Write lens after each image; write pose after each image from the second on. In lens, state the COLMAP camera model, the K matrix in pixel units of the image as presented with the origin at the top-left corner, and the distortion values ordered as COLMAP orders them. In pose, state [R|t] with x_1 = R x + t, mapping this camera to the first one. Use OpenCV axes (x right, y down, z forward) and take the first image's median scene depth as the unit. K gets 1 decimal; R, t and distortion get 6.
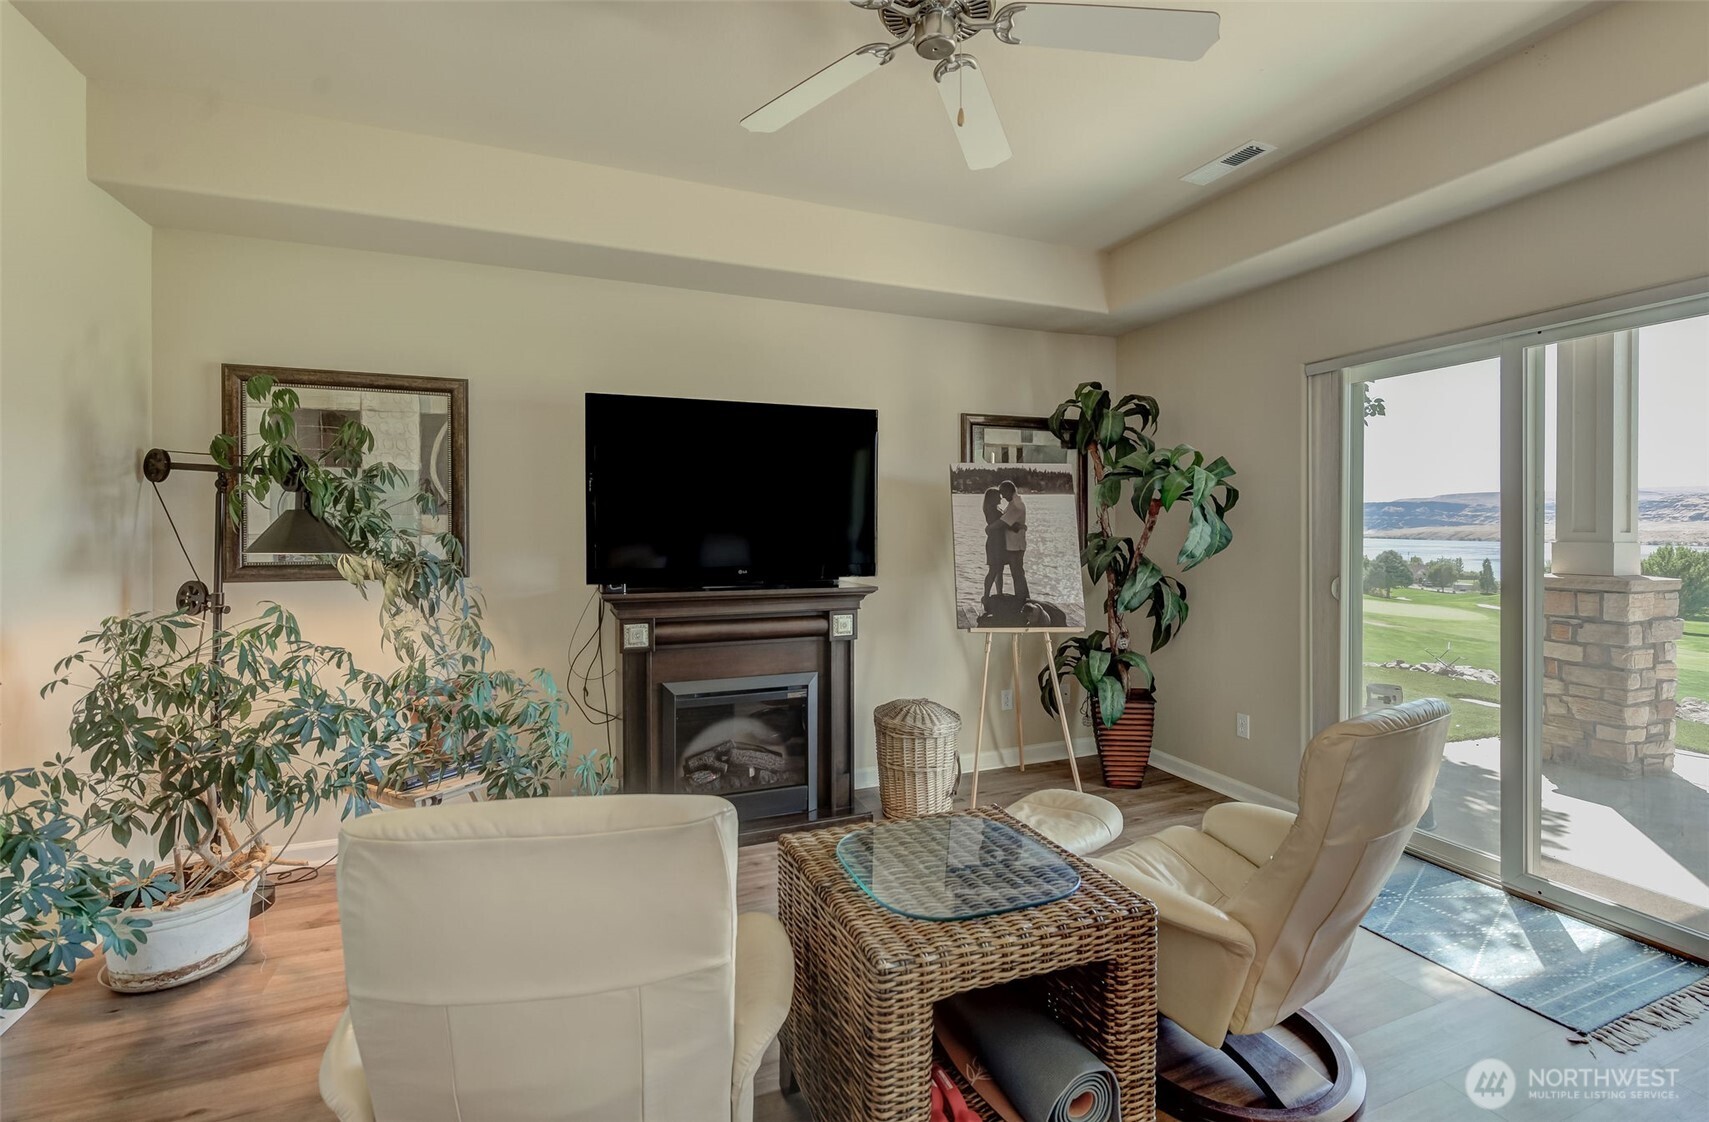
lens RADIAL K [[762.4, 0, 857.4], [0, 762.4, 530.5], [0, 0, 1]] dist [0.000138, -0.000191]
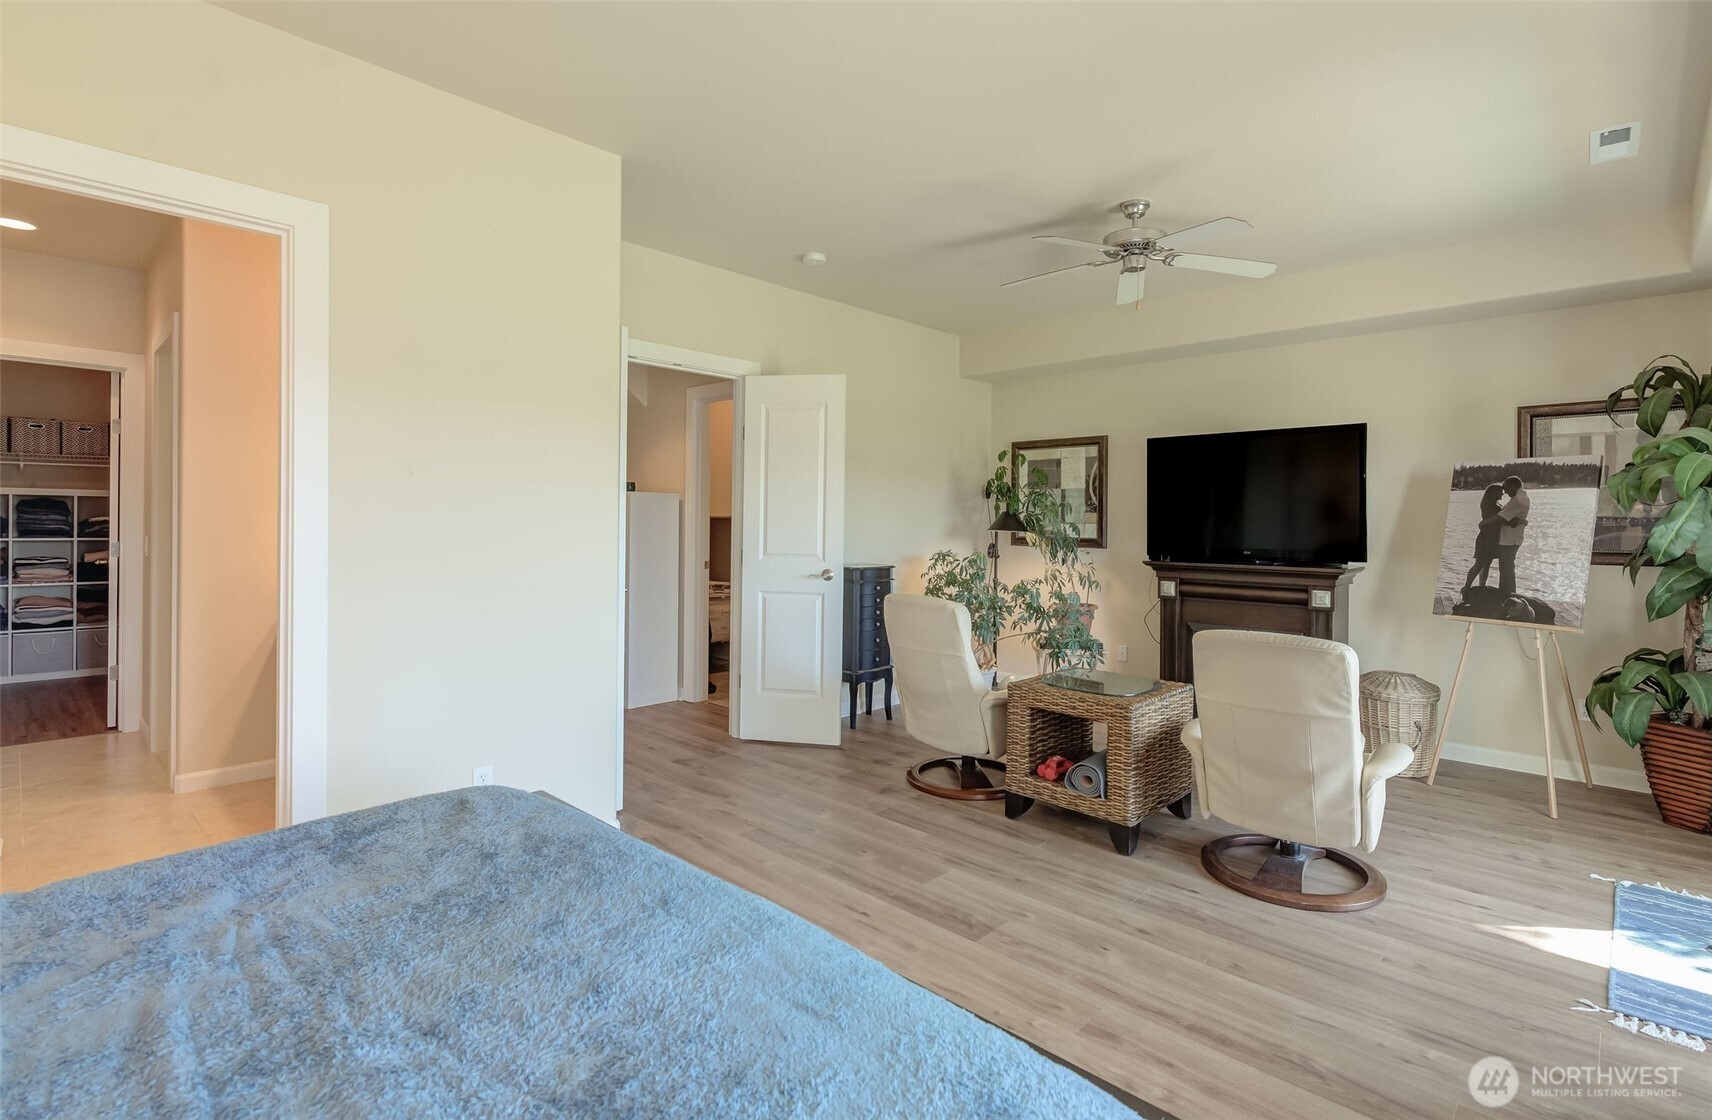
lens RADIAL K [[763.7, 0, 858.9], [0, 763.7, 529.4], [0, 0, 1]] dist [0.000138, -0.000191]
pose [[0.399143, 0.015566, -0.916756, 0.806546], [-0.009774, 0.999871, 0.012722, 0.000723], [0.916836, 0.003883, 0.399244, -0.202711]]
